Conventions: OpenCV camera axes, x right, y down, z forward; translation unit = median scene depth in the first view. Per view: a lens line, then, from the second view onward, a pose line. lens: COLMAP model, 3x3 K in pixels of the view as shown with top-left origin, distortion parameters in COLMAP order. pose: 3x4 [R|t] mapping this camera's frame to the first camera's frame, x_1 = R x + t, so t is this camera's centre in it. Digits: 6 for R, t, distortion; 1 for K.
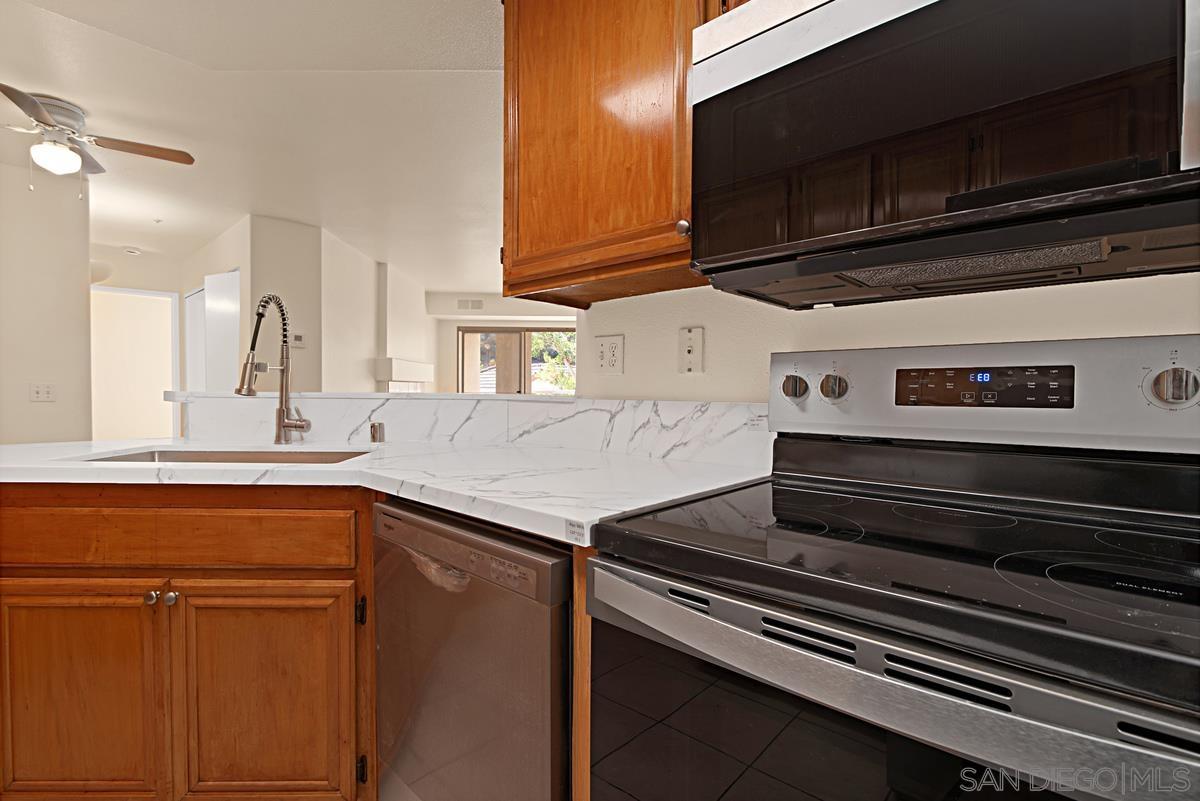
lens RADIAL K [[557.6, 0, 600.9], [0, 557.6, 396.7], [0, 0, 1]] dist [-0.010197, -0.001168]
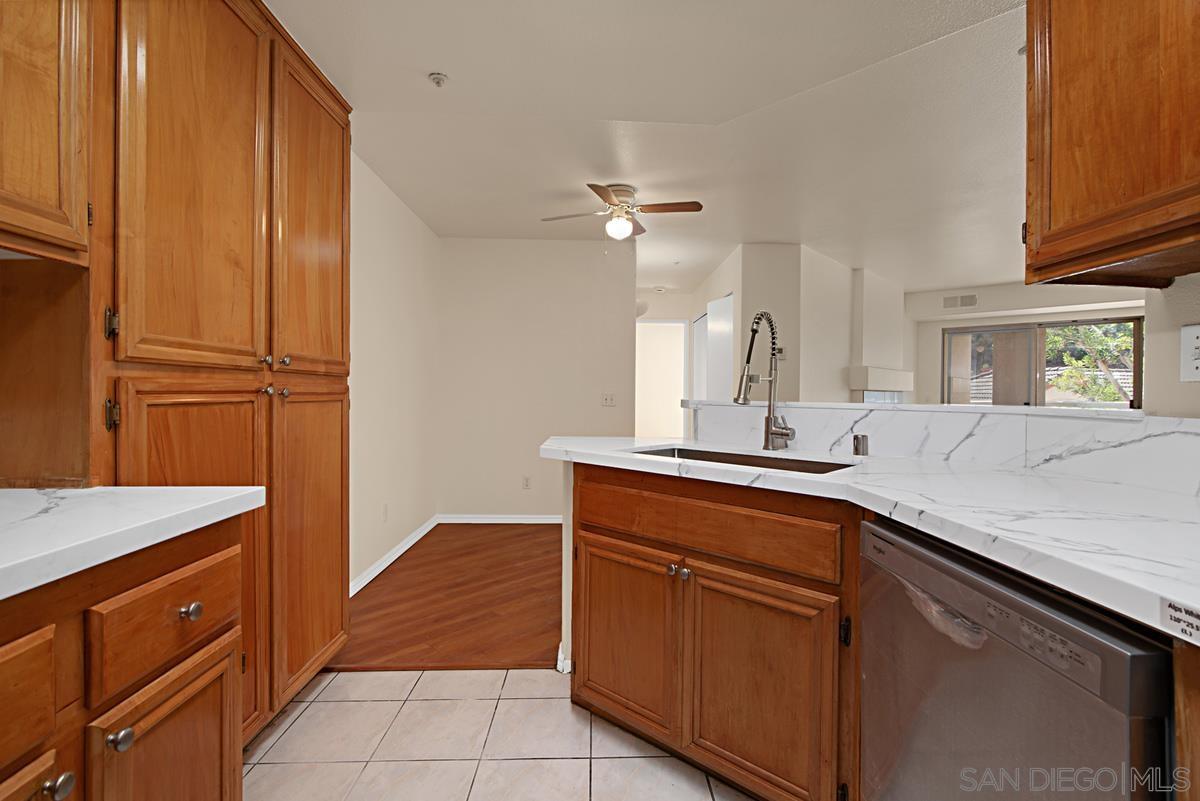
lens RADIAL K [[546.1, 0, 607.5], [0, 546.1, 396.2], [0, 0, 1]] dist [-0.003162, 0.000171]
pose [[0.704336, 0.005344, -0.709847, -0.053293], [-0.016964, 0.999813, -0.009305, -0.003662], [0.709664, 0.018596, 0.704294, 0.038900]]
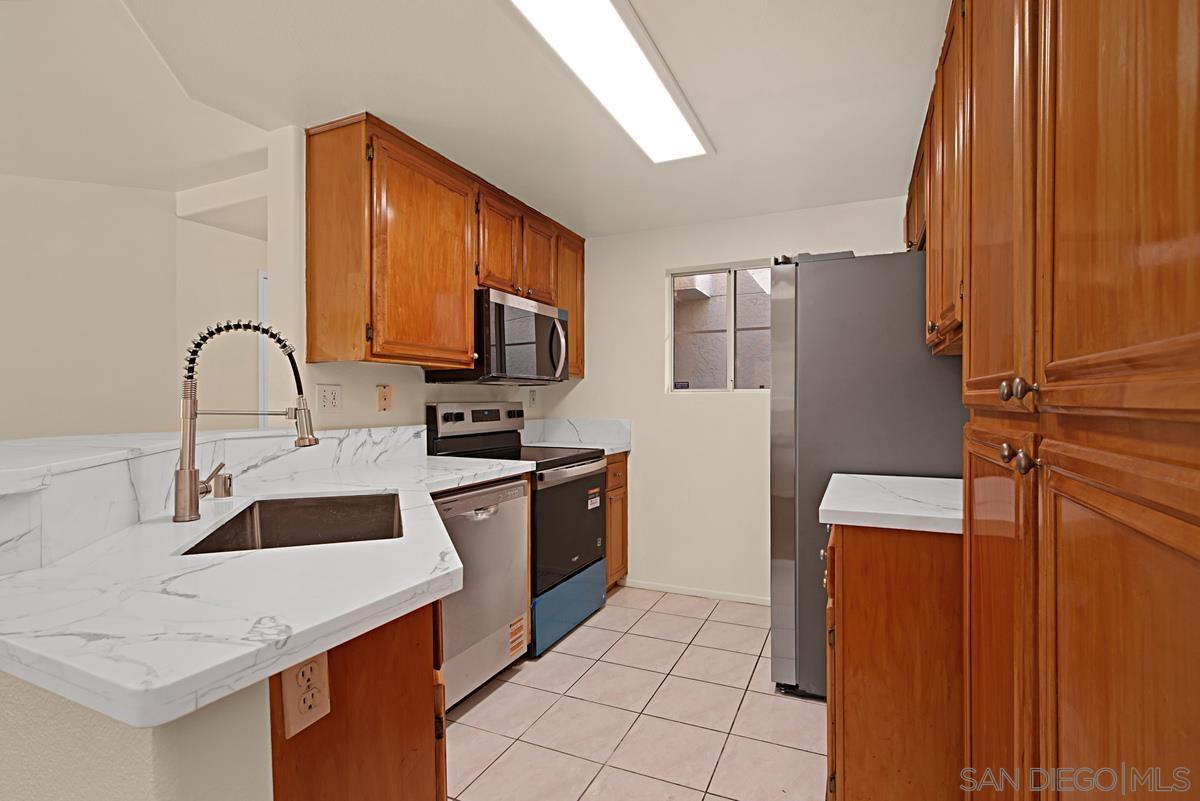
lens RADIAL K [[577.1, 0, 632.7], [0, 577.1, 398.5], [0, 0, 1]] dist [-0.013401, 0.000093]
pose [[-0.353276, -0.003790, 0.935511, -2.110573], [0.010063, 0.999919, 0.007851, -0.102645], [-0.935465, 0.012188, -0.353209, 1.046781]]
